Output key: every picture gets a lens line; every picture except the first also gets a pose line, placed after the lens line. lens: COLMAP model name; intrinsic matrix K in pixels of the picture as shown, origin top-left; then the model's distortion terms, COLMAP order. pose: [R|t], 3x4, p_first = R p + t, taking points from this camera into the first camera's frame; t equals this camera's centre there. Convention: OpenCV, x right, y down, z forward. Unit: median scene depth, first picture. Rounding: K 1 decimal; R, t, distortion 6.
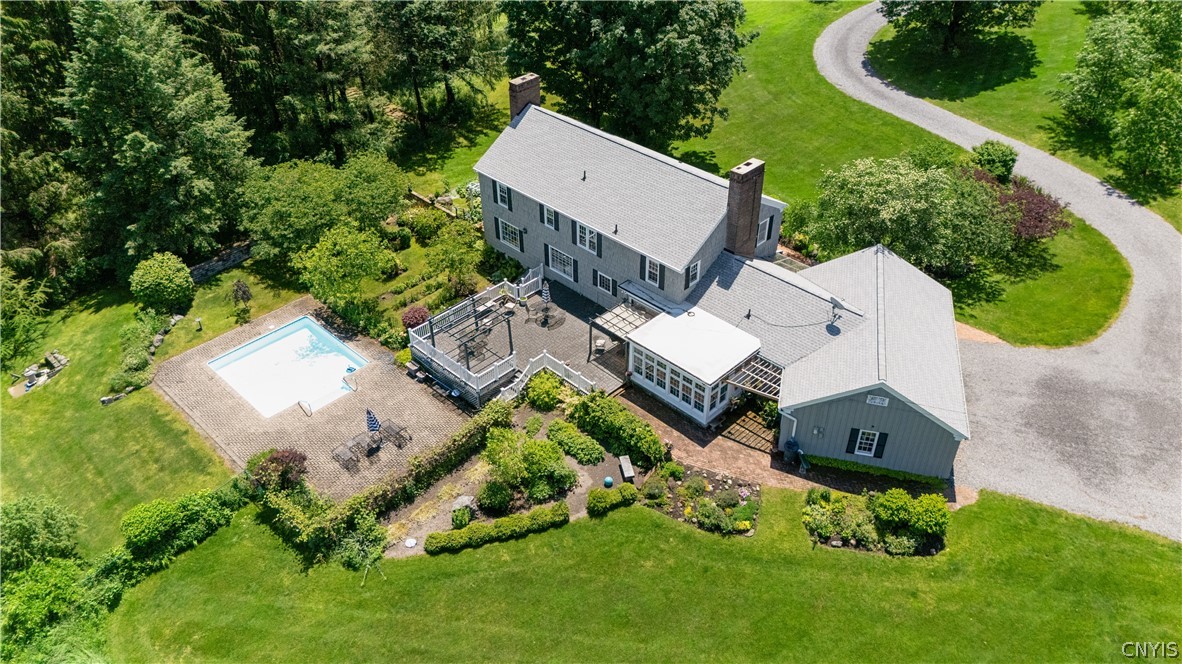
lens RADIAL K [[865.8, 0, 591.8], [0, 865.8, 334.0], [0, 0, 1]] dist [0.100995, -0.120301]
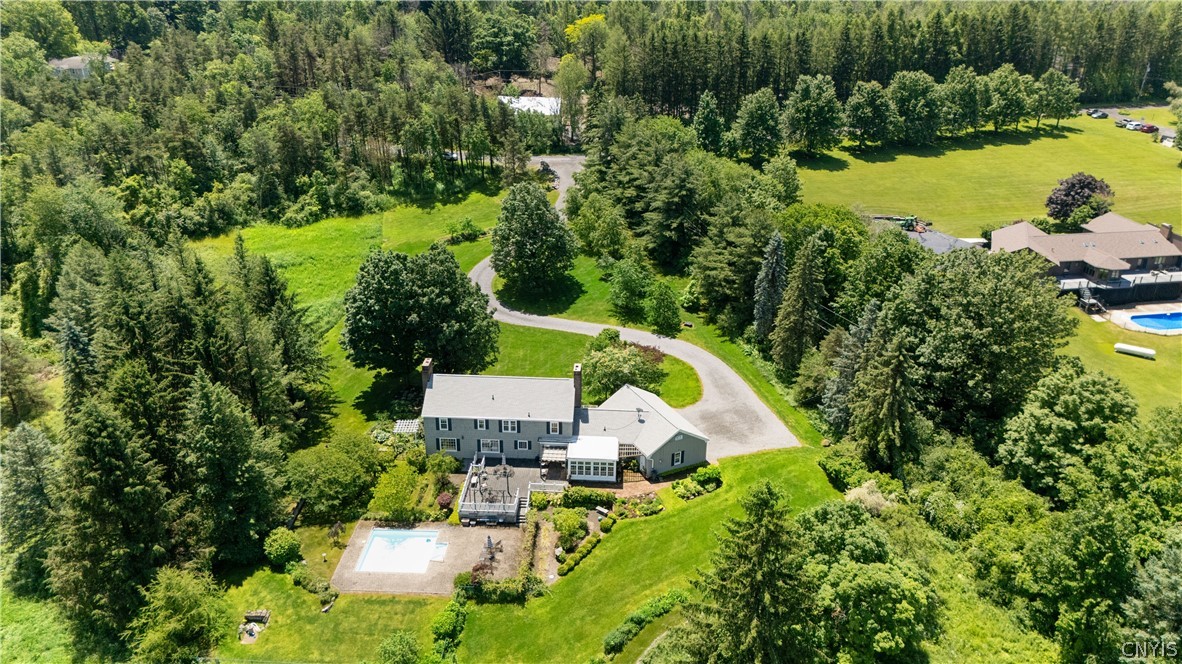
lens RADIAL K [[865.8, 0, 591.8], [0, 865.8, 334.0], [0, 0, 1]] dist [0.100995, -0.120301]
pose [[0.746857, -0.259499, 0.612262, -1.038497], [0.389727, 0.916829, -0.086815, -0.061246], [-0.538811, 0.303453, 0.785874, -0.713176]]
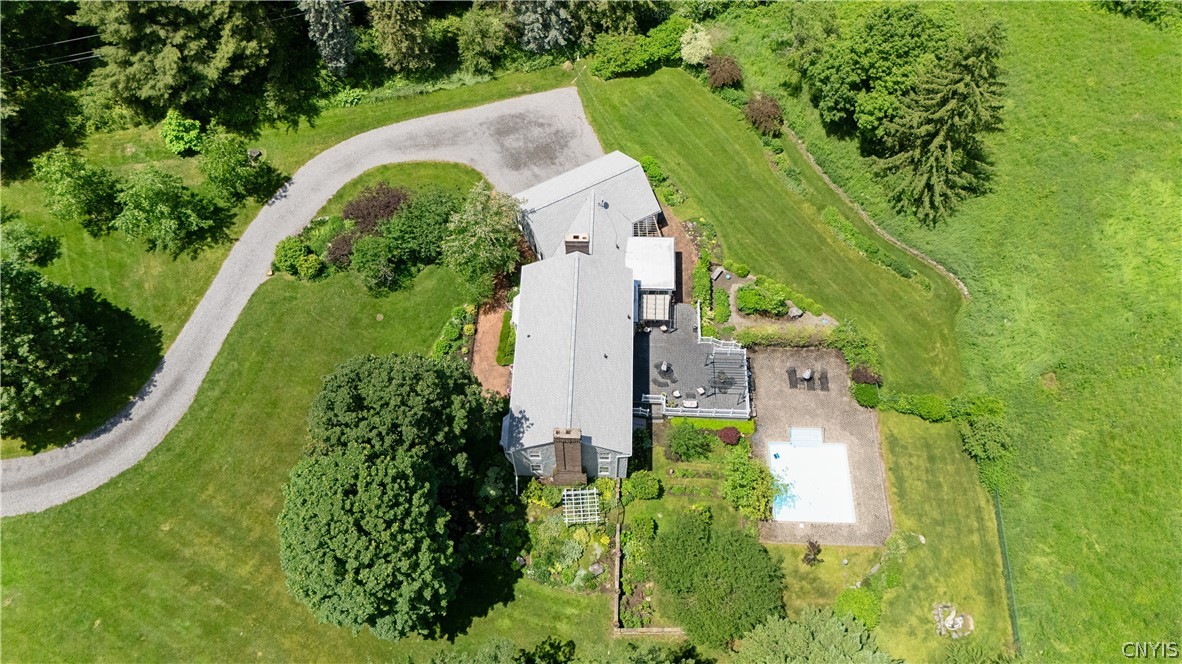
lens RADIAL K [[835.5, 0, 590.0], [0, 835.5, 341.8], [0, 0, 1]] dist [0.098576, -0.101853]
pose [[-0.676532, -0.640226, 0.363887, -0.471877], [0.461583, 0.016358, 0.886946, -1.412387], [-0.573799, 0.768012, 0.284451, 0.656366]]
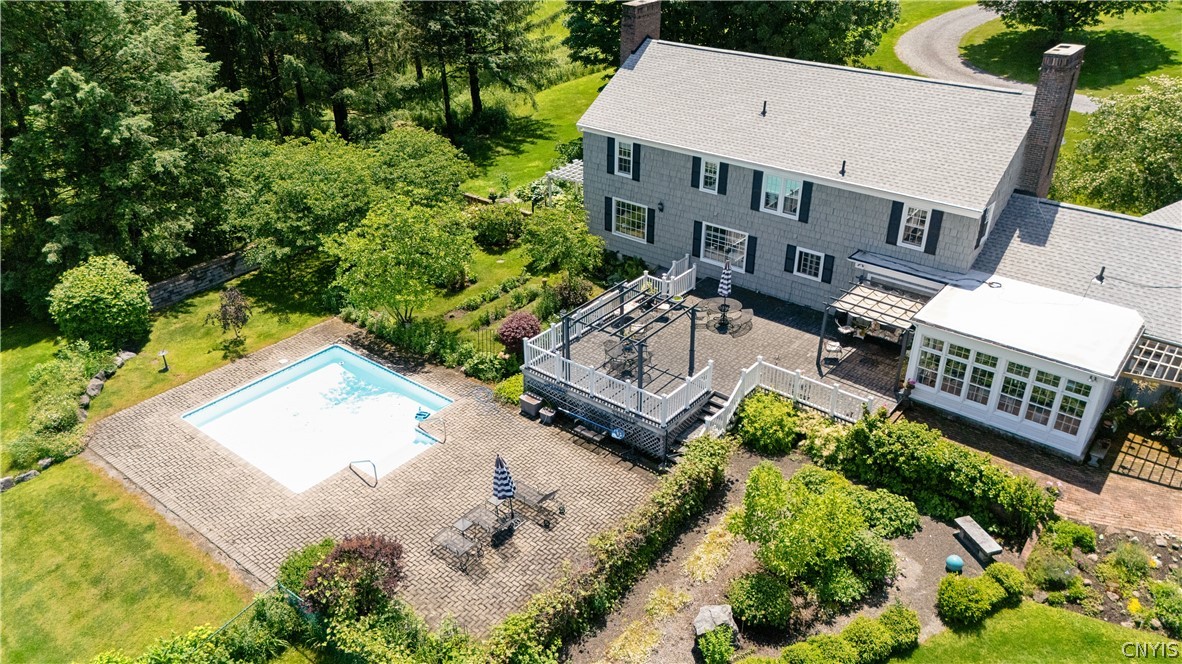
lens RADIAL K [[865.8, 0, 591.8], [0, 865.8, 334.0], [0, 0, 1]] dist [0.100995, -0.120301]
pose [[0.995321, -0.042990, 0.086536, -0.215939], [0.055291, 0.987858, -0.145188, 0.082613], [-0.079243, 0.149294, 0.985612, 0.392583]]
